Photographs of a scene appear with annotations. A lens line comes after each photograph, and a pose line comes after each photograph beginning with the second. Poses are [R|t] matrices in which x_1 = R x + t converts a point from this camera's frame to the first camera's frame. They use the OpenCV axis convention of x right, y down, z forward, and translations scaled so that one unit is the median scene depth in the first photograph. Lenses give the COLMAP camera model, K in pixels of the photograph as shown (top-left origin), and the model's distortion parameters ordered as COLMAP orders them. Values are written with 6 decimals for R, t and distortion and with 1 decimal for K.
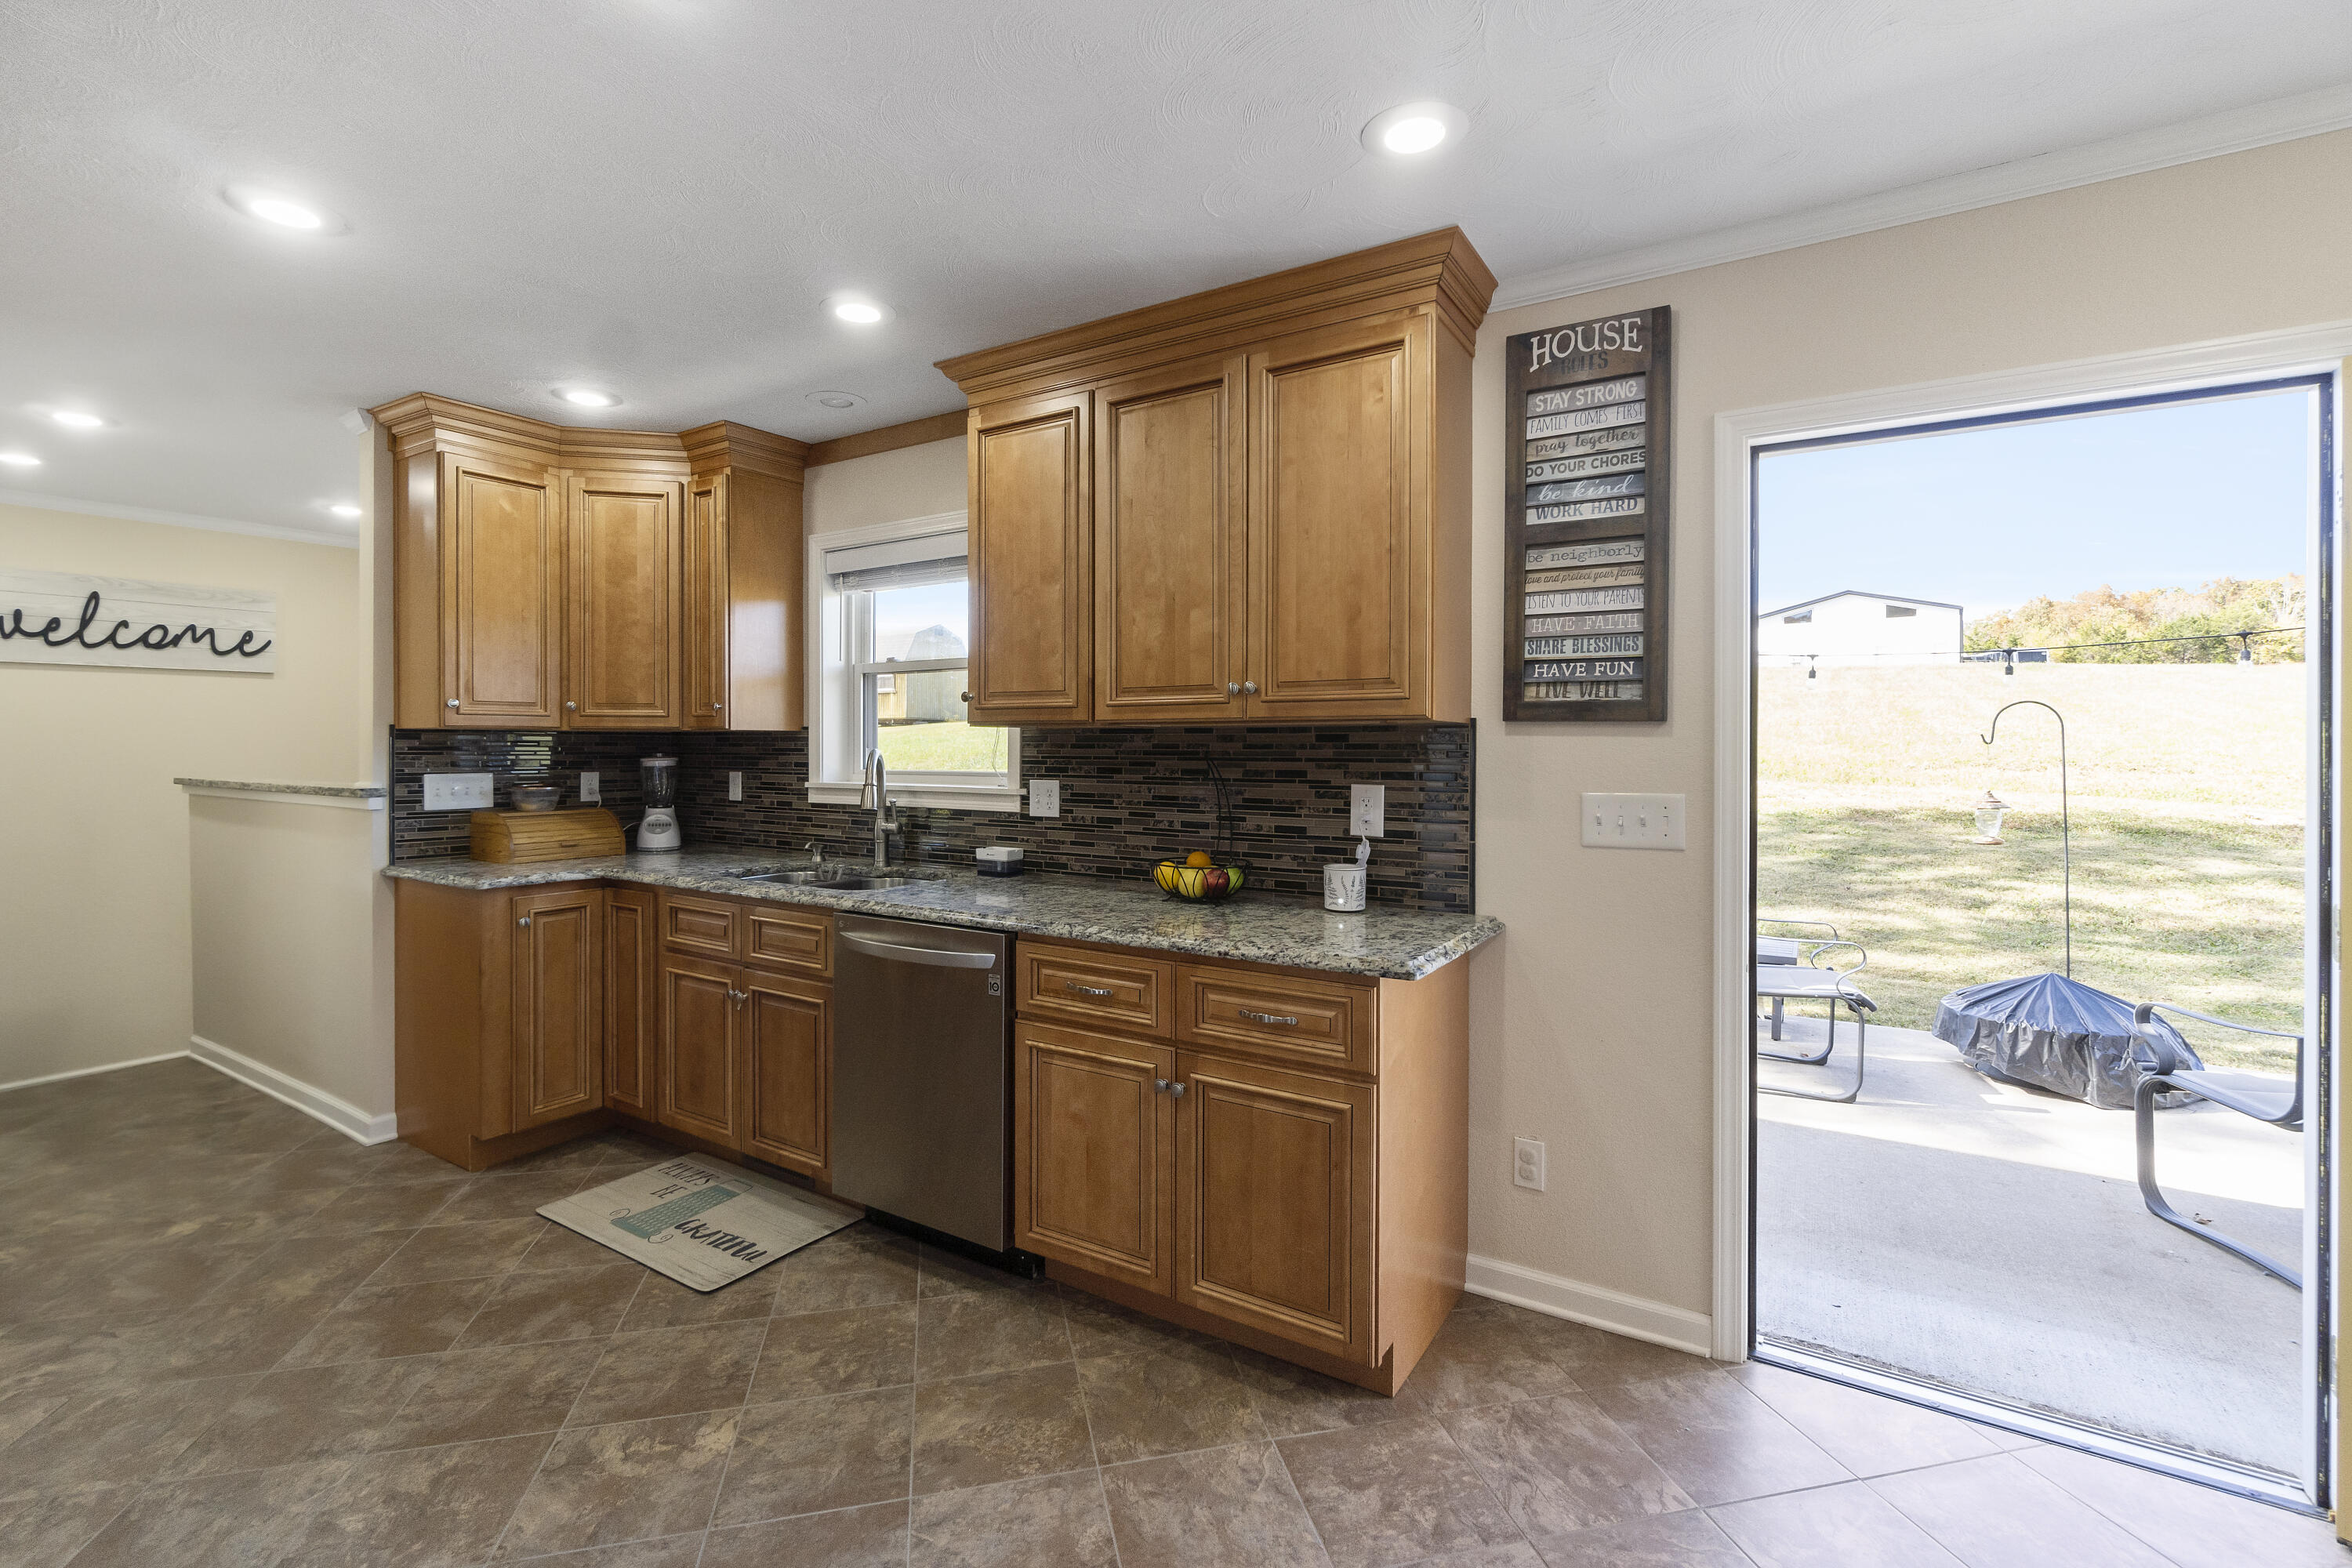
lens RADIAL K [[1022.1, 0, 1170.8], [0, 1022.1, 753.6], [0, 0, 1]] dist [-0.002069, 0.000126]
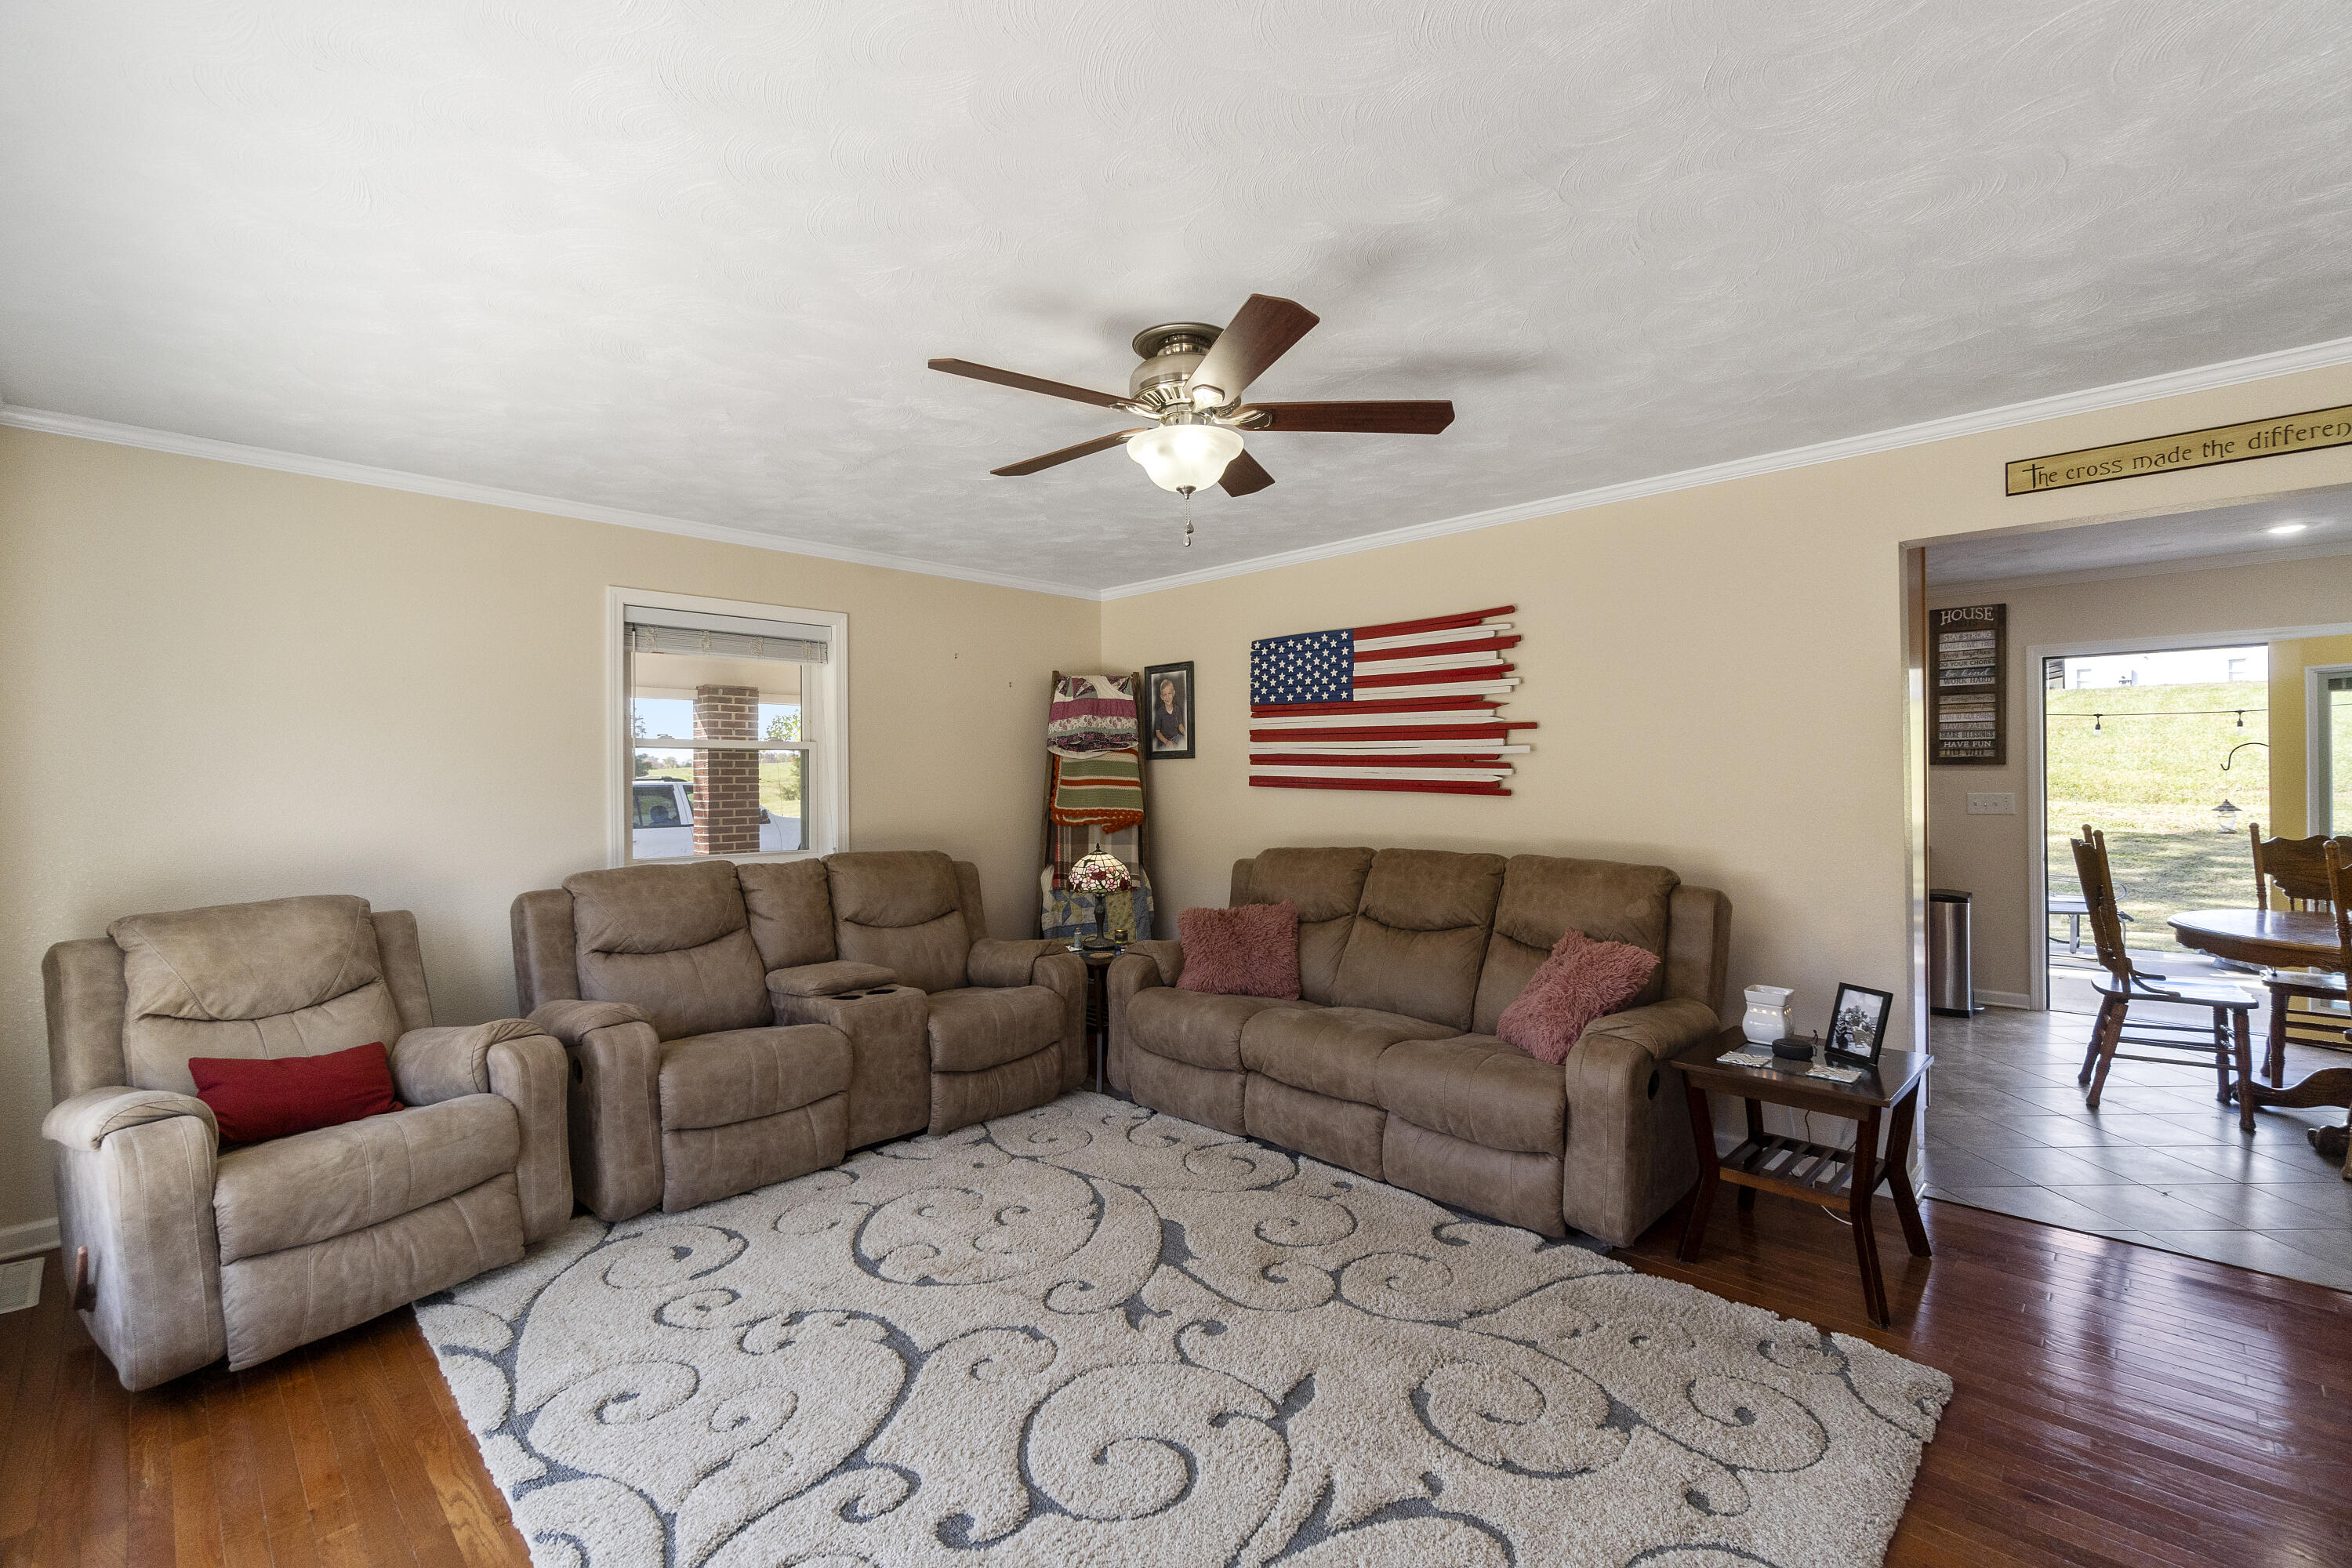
lens RADIAL K [[1022.1, 0, 1182.1], [0, 1022.1, 777.9], [0, 0, 1]] dist [-0.002069, 0.000126]
pose [[0.979741, -0.010185, -0.200008, -0.754014], [0.008376, 0.999916, -0.009890, 0.006914], [0.200092, 0.008015, 0.979744, -1.408680]]
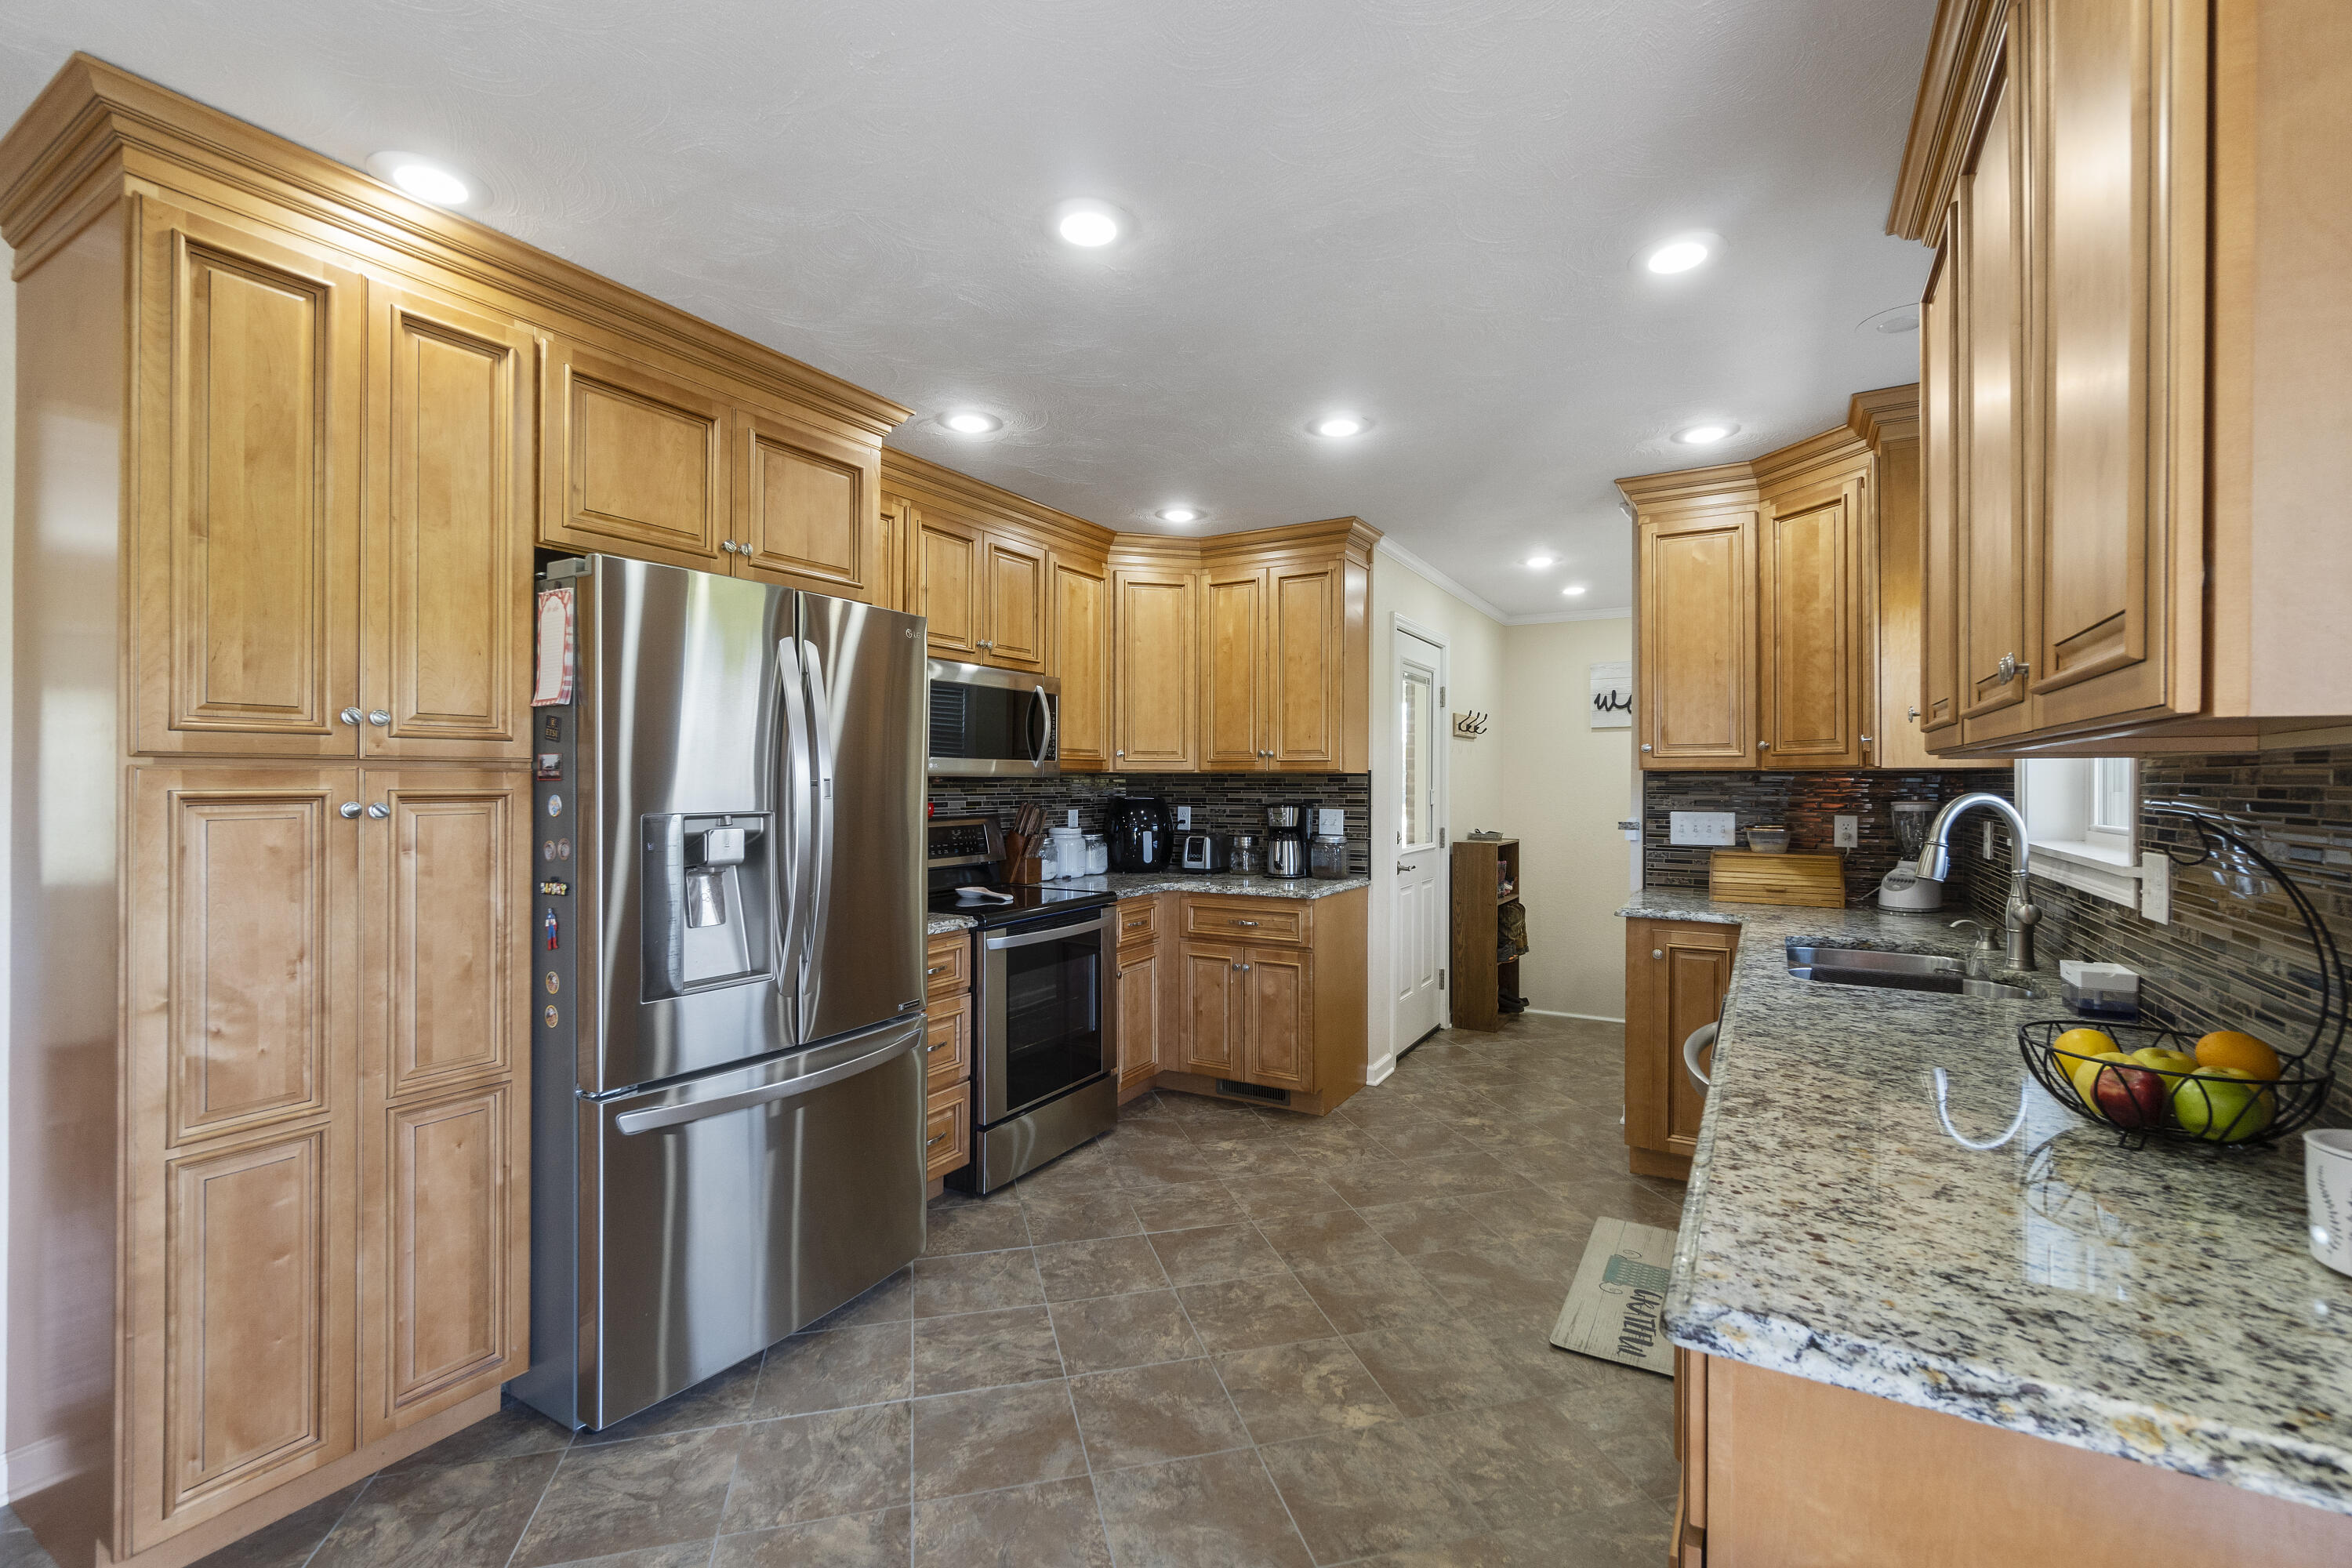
lens RADIAL K [[1022.1, 0, 1189.6], [0, 1022.1, 777.3], [0, 0, 1]] dist [-0.002069, 0.000126]
pose [[0.040715, -0.005072, -0.999158, 0.412029], [-0.010099, 0.999934, -0.005487, -0.006604], [0.999120, 0.010314, 0.040661, 0.485028]]
